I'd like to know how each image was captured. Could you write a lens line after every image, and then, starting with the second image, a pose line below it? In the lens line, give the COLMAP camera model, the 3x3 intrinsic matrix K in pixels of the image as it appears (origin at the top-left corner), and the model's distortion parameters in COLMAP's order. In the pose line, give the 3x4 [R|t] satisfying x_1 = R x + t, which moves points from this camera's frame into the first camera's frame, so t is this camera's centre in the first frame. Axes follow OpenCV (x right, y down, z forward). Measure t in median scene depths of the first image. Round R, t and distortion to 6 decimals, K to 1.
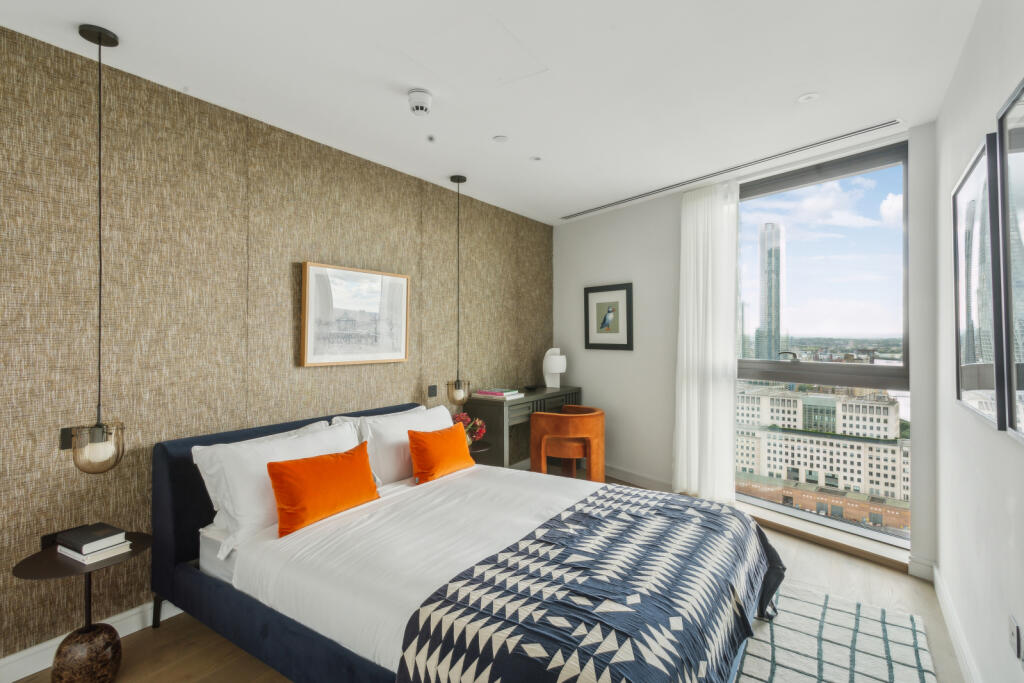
lens RADIAL K [[506.4, 0, 515.9], [0, 506.4, 340.9], [0, 0, 1]] dist [0.004687, 0.000228]
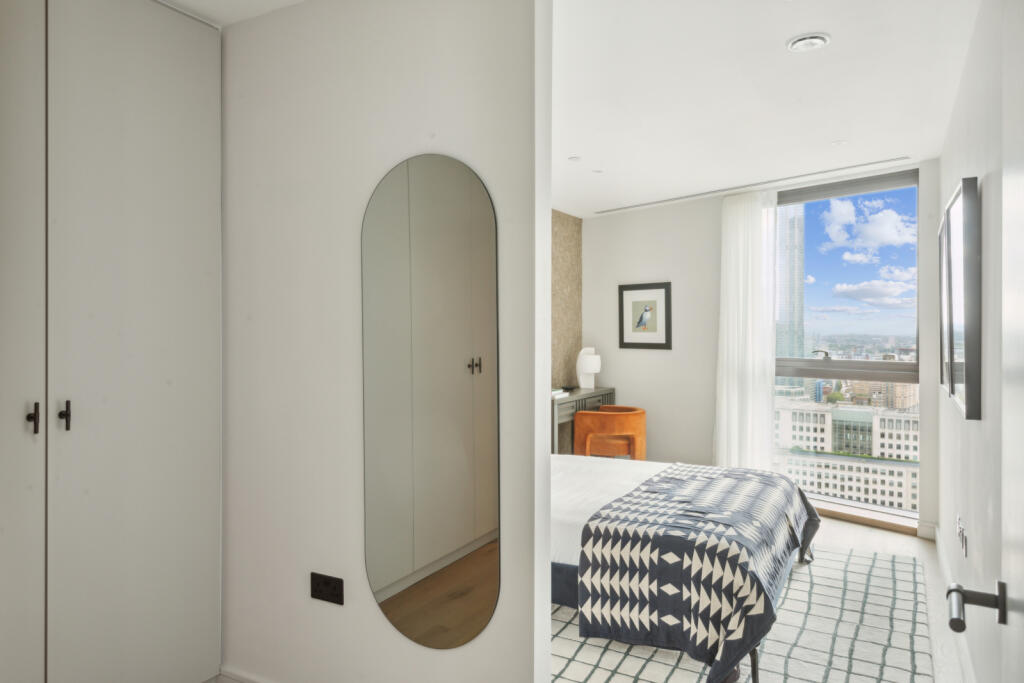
lens RADIAL K [[709.5, 0, 508.7], [0, 709.5, 343.3], [0, 0, 1]] dist [-0.005386, -0.003695]
pose [[0.996272, -0.000979, 0.086260, -0.197490], [0.000265, 0.999966, 0.008284, -0.004995], [-0.086265, -0.008230, 0.996238, -0.344621]]
